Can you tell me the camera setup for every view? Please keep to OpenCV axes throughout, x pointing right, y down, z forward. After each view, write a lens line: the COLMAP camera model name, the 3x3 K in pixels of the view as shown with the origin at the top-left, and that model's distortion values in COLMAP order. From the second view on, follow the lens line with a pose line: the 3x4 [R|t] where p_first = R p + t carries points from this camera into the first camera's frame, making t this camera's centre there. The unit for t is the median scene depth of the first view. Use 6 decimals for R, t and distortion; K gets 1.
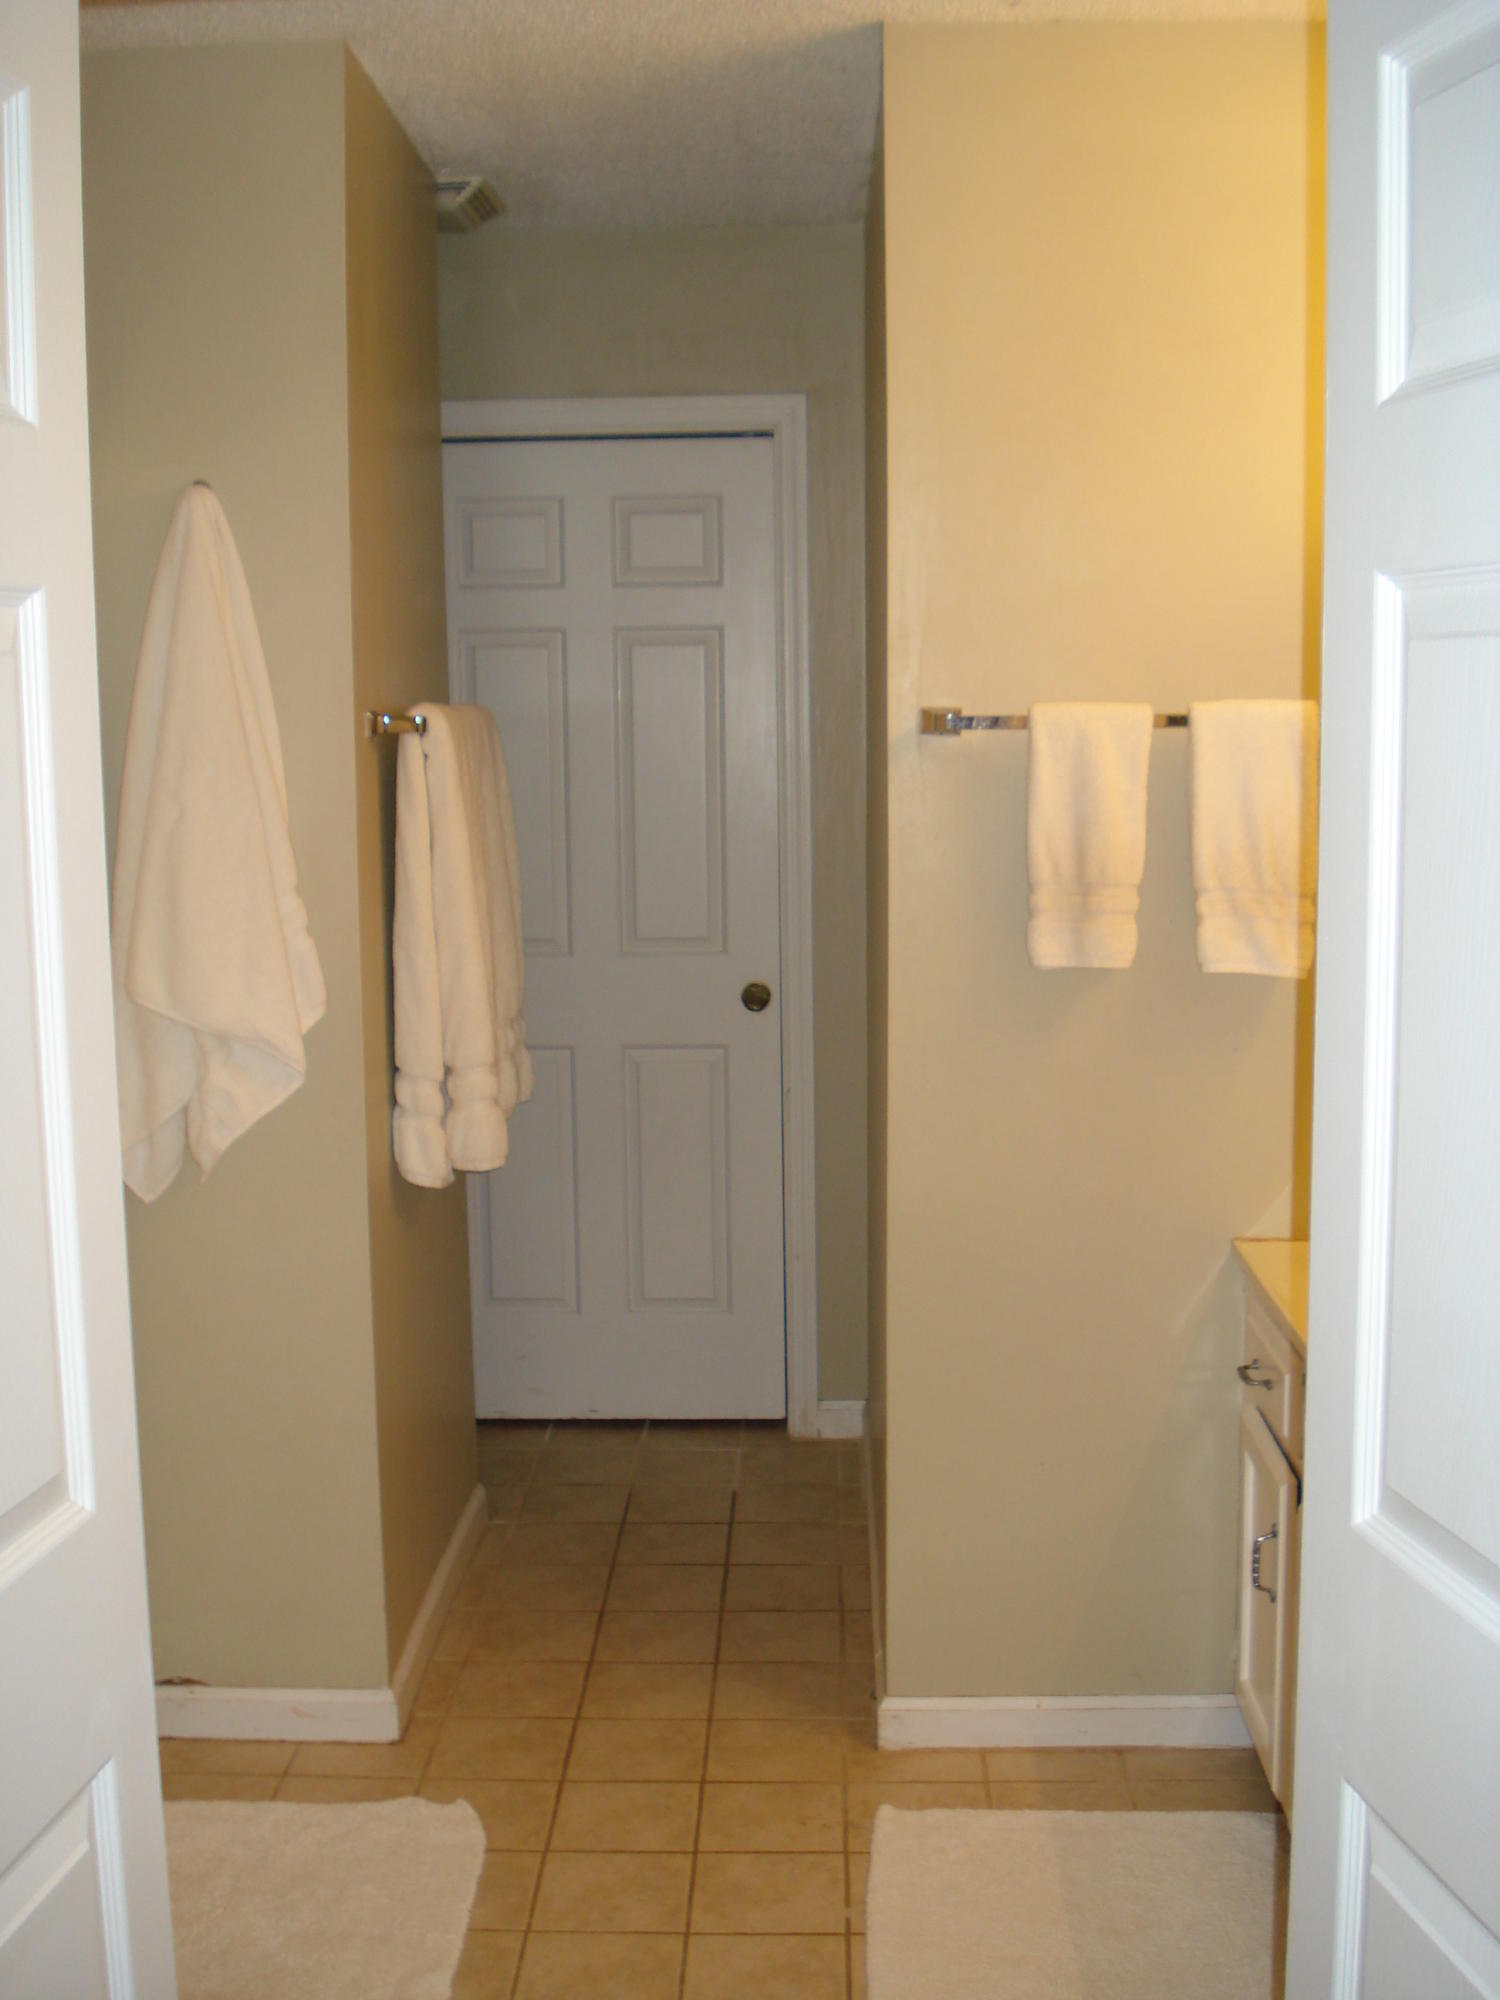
lens RADIAL K [[2264.4, 0, 738.1], [0, 2264.4, 997.7], [0, 0, 1]] dist [-0.081602, -0.032696]
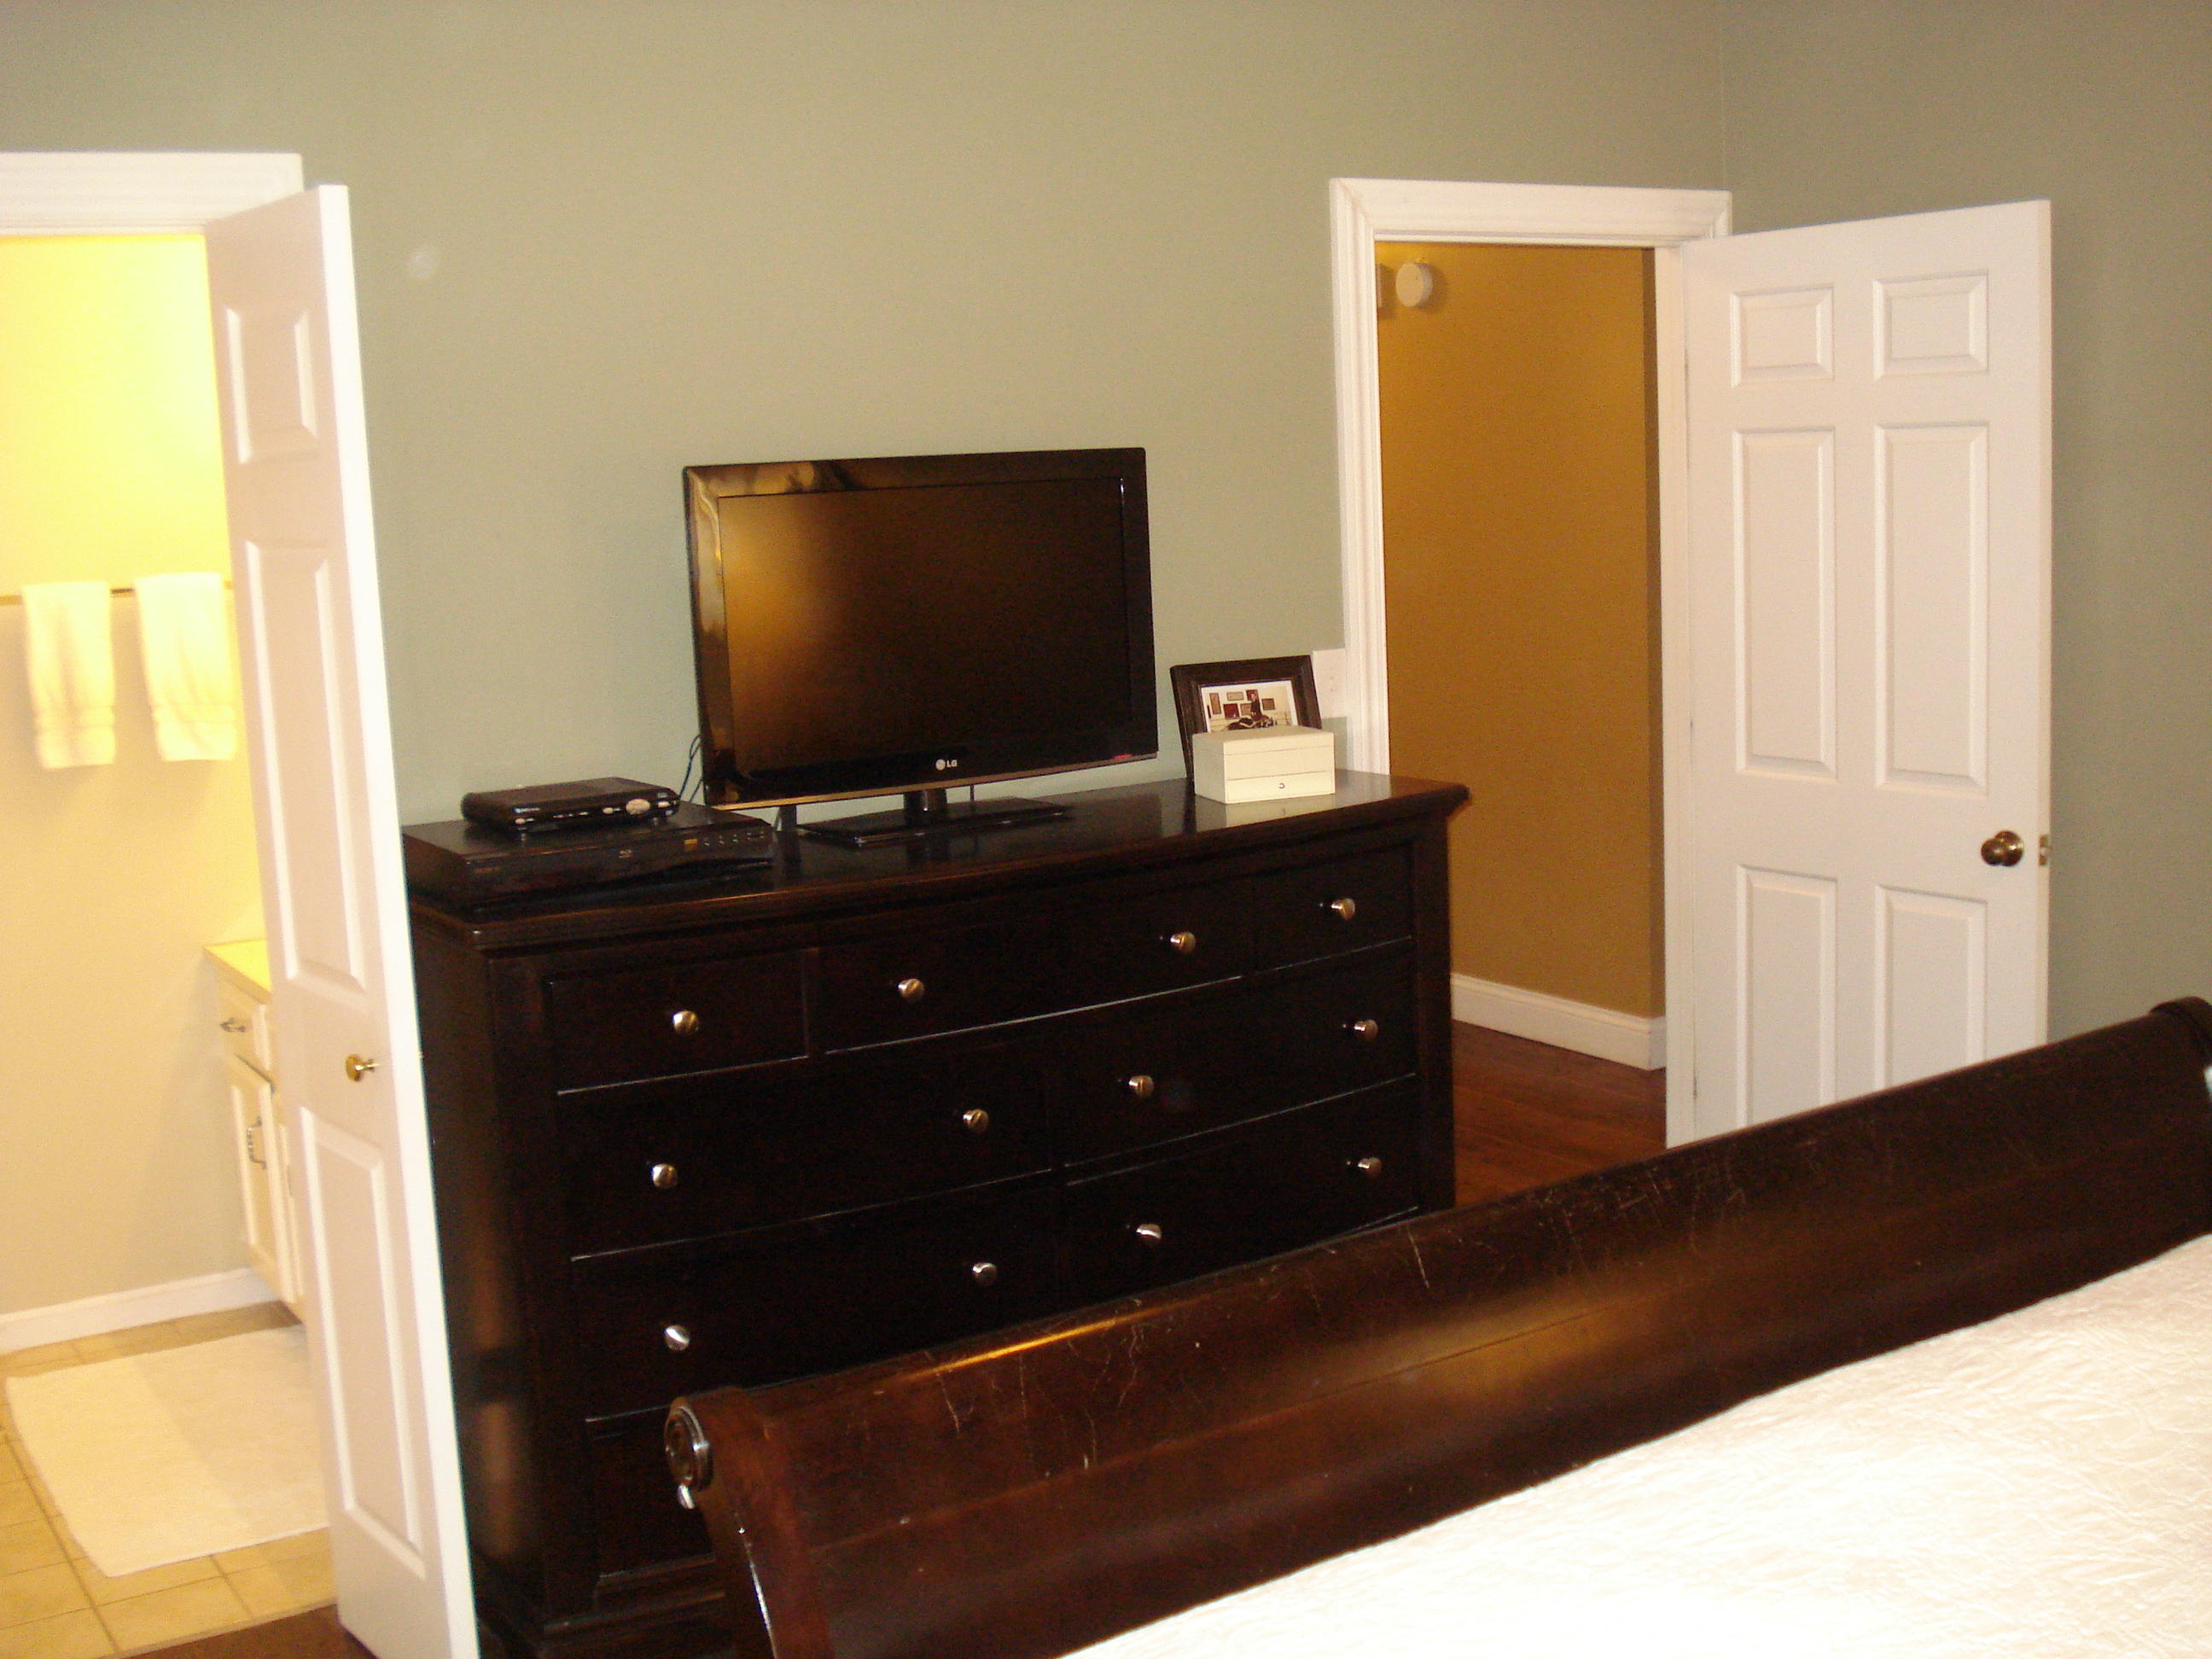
lens RADIAL K [[2504.5, 0, 1106.0], [0, 2504.5, 829.5], [0, 0, 1]] dist [-0.081602, -0.032696]
pose [[0.826208, -0.103905, 0.553700, -0.182180], [0.113012, 0.993434, 0.017792, 0.073303], [-0.551913, 0.047874, 0.832526, -0.673513]]
